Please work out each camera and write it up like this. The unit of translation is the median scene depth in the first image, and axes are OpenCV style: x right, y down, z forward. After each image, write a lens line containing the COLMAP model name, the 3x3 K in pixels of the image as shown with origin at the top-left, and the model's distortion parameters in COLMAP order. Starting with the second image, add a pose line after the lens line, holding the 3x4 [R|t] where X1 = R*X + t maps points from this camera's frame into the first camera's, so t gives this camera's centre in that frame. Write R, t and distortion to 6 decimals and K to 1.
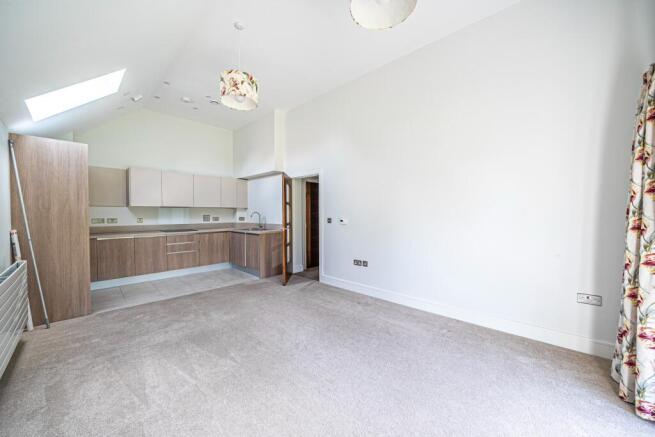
lens RADIAL K [[243.6, 0, 327.5], [0, 243.6, 218.5], [0, 0, 1]] dist [-0.000609, -0.000001]
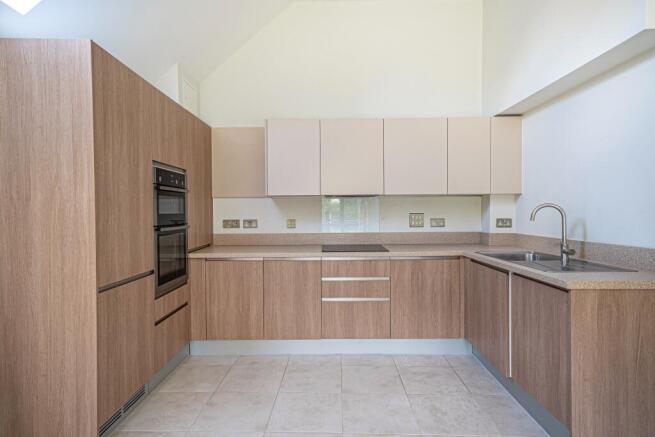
lens RADIAL K [[352.4, 0, 322.5], [0, 352.4, 217.8], [0, 0, 1]] dist [0.000271, -0.000008]
pose [[0.671868, 0.008210, -0.740625, -0.181325], [-0.008500, 0.999958, 0.003374, -0.007845], [0.740622, 0.004029, 0.671910, 0.563284]]
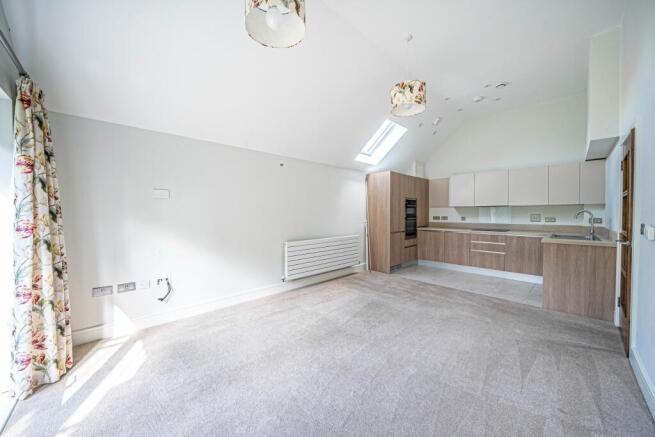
lens RADIAL K [[243.6, 0, 327.5], [0, 243.6, 218.5], [0, 0, 1]] dist [-0.000609, -0.000001]
pose [[-0.057499, 0.024429, -0.998047, 0.440874], [-0.019328, 0.999486, 0.025577, -0.009793], [0.998158, 0.020761, -0.056997, 0.426290]]
